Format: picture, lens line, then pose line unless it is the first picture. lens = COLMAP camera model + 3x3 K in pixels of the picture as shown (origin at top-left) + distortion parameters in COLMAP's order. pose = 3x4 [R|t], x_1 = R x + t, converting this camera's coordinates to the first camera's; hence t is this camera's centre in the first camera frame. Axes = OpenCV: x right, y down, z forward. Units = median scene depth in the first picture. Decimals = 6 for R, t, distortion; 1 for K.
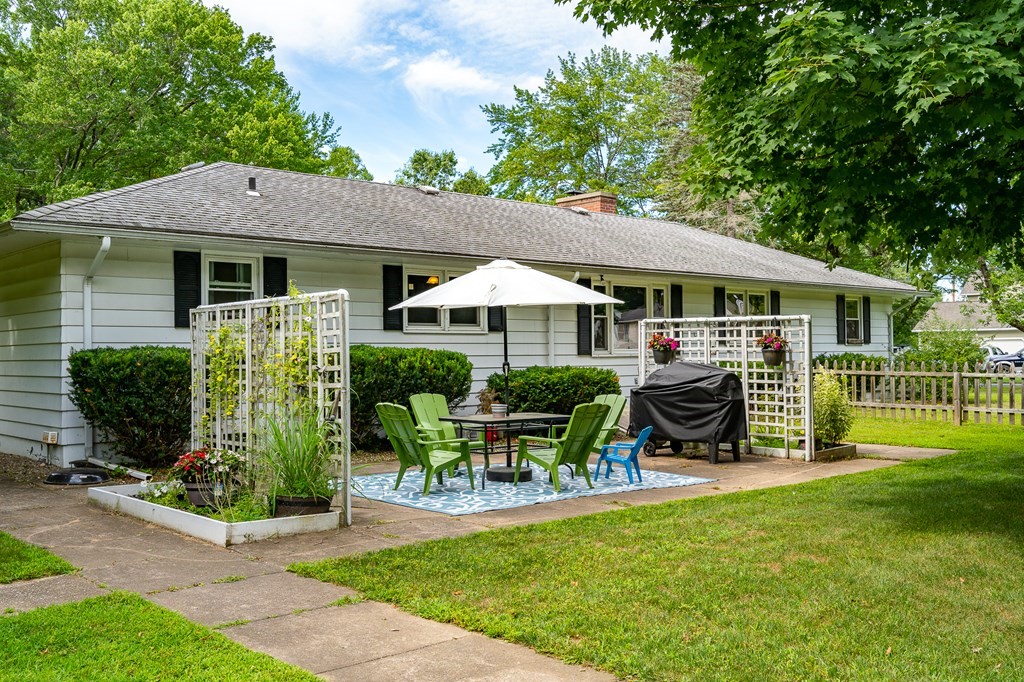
lens RADIAL K [[1002.3, 0, 509.4], [0, 1002.3, 344.7], [0, 0, 1]] dist [0.074461, 0.000000]
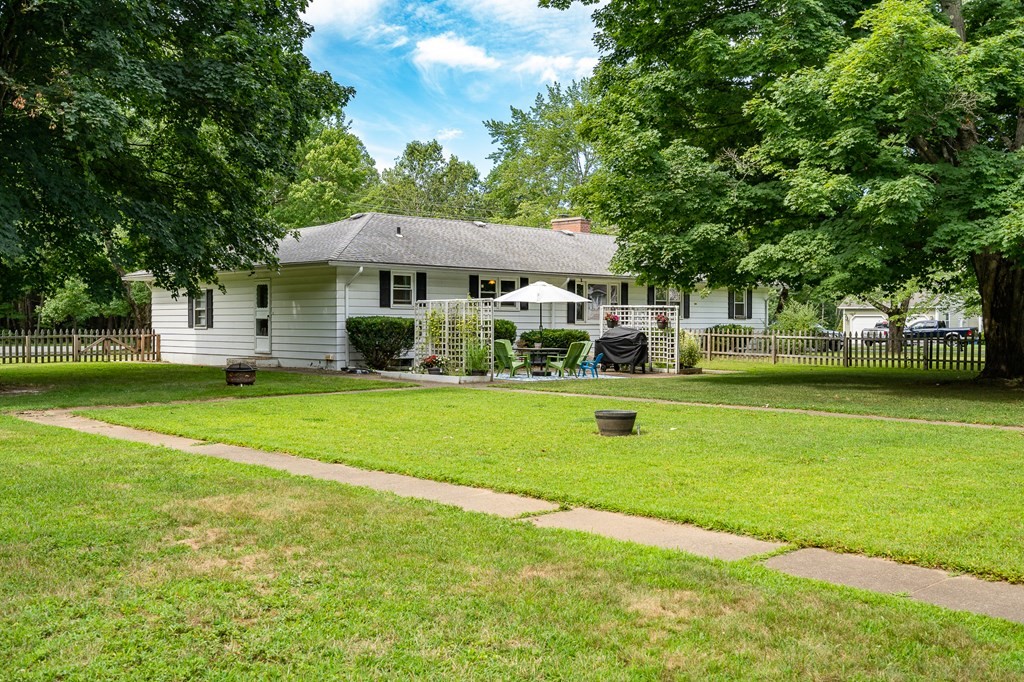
lens RADIAL K [[1043.4, 0, 512.8], [0, 1043.4, 338.5], [0, 0, 1]] dist [0.009256, 0.000000]
pose [[0.999381, 0.013900, 0.032317, -0.118020], [-0.014698, 0.999589, 0.024604, -0.008842], [-0.031961, -0.025063, 0.999175, -1.141022]]
